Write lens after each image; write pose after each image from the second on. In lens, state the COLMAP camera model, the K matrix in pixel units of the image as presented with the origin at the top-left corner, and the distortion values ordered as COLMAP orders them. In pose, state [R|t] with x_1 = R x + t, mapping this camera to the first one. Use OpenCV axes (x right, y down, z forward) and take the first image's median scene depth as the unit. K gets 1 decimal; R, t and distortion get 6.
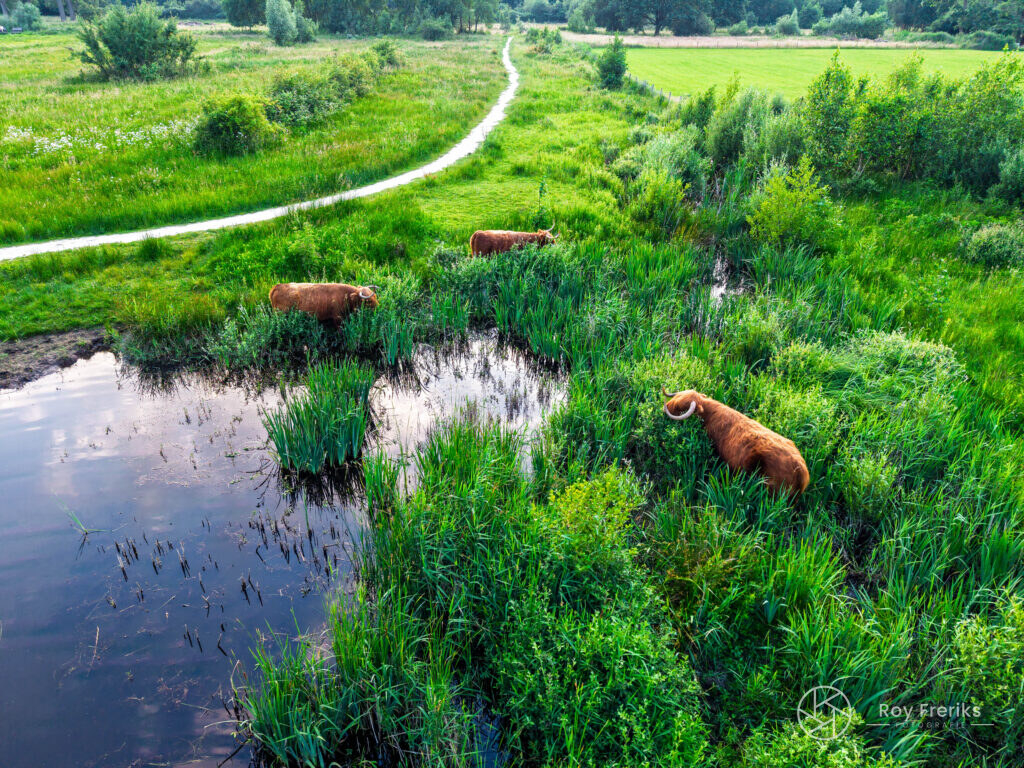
lens RADIAL K [[694.0, 0, 512.0], [0, 694.0, 384.0], [0, 0, 1]] dist [0.001709, -0.002720]
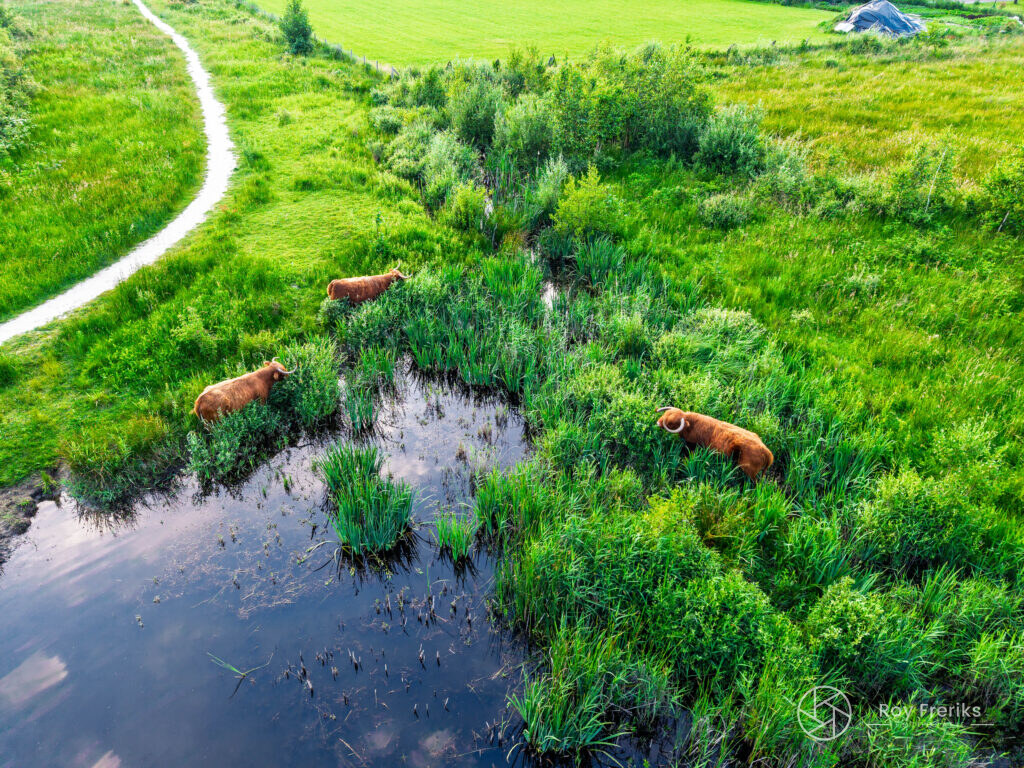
lens RADIAL K [[694.0, 0, 512.0], [0, 694.0, 384.0], [0, 0, 1]] dist [0.001709, -0.002720]
pose [[0.882399, -0.265475, 0.388453, -0.269654], [0.223980, 0.963075, 0.149395, -0.153092], [-0.413770, -0.044820, 0.909277, -0.085783]]
